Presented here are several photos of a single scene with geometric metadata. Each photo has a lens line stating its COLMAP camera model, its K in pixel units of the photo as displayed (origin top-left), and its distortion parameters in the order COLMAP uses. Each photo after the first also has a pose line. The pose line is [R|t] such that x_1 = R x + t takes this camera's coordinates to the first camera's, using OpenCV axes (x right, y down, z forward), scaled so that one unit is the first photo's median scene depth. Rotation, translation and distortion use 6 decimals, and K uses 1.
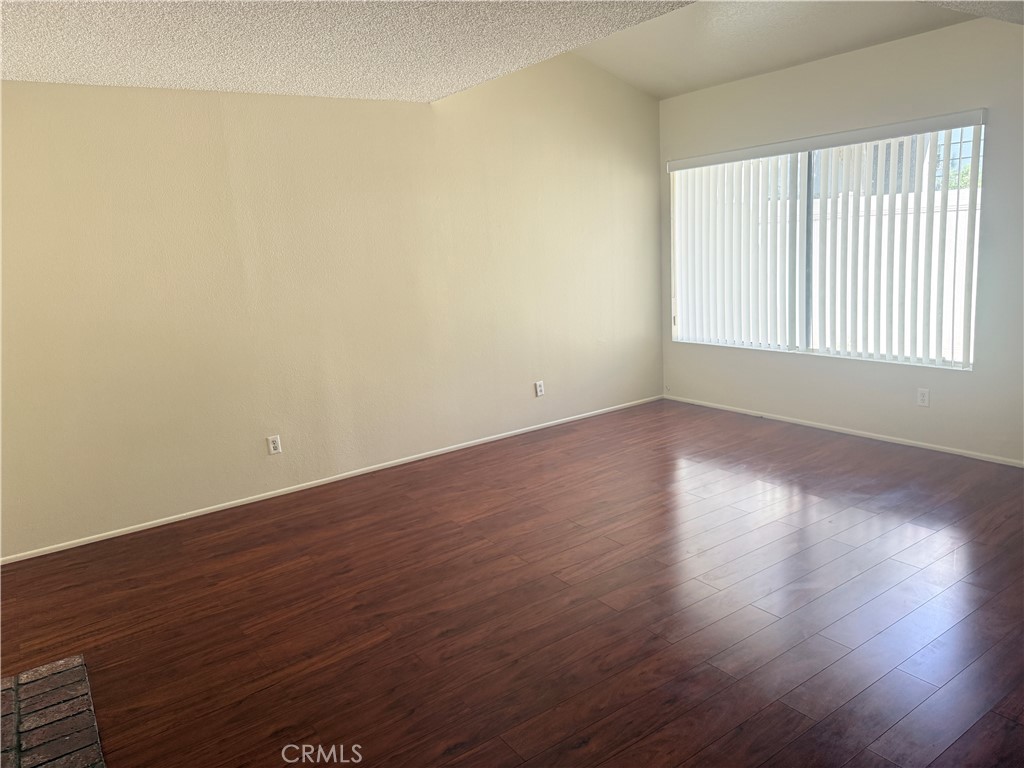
lens RADIAL K [[721.0, 0, 506.8], [0, 721.0, 386.8], [0, 0, 1]] dist [0.047920, -0.063922]
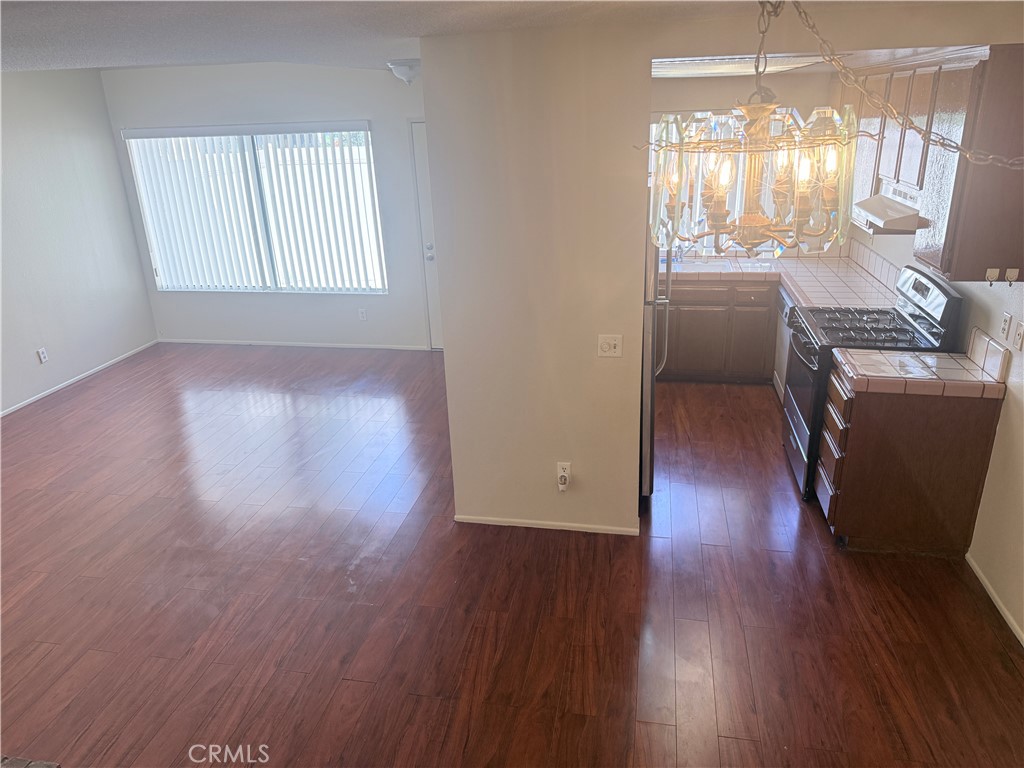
lens RADIAL K [[721.0, 0, 503.1], [0, 721.0, 381.4], [0, 0, 1]] dist [0.047920, -0.063922]
pose [[0.728910, -0.210722, 0.651373, -0.220060], [0.136480, 0.977080, 0.163364, -0.057135], [-0.670868, -0.030178, 0.740963, -0.305921]]
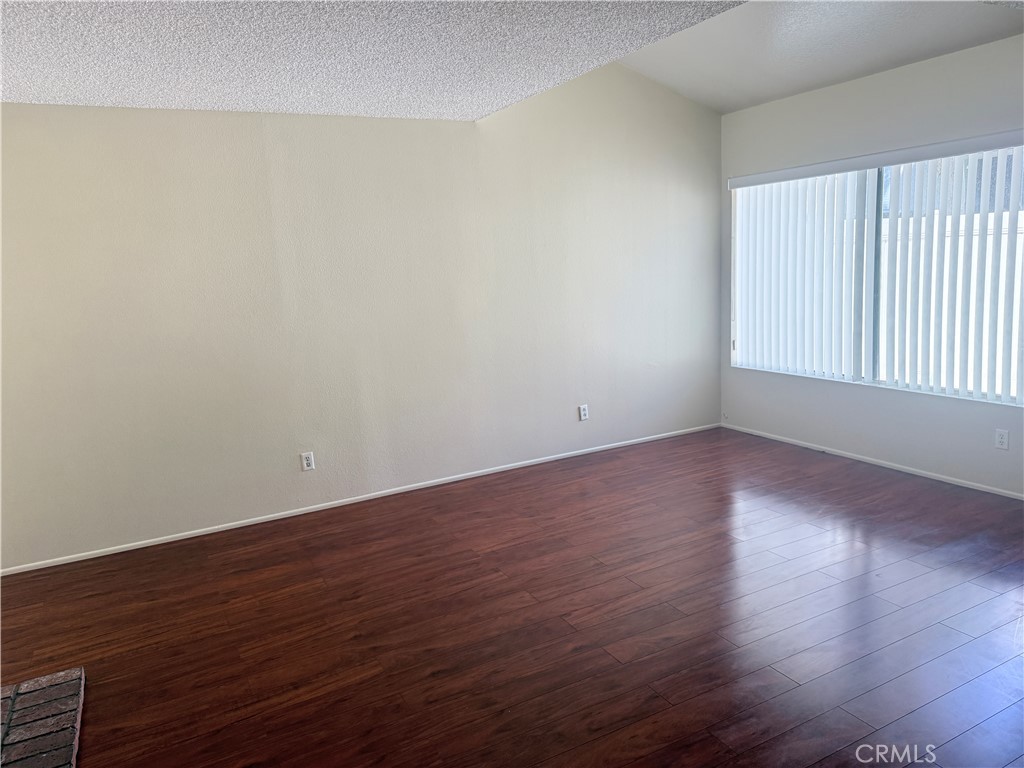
lens RADIAL K [[721.0, 0, 503.8], [0, 721.0, 389.4], [0, 0, 1]] dist [0.047920, -0.063922]
pose [[0.992833, 0.030465, -0.115563, 0.067724], [-0.032388, 0.999366, -0.014801, -0.014802], [0.115039, 0.018438, 0.993190, 0.035598]]
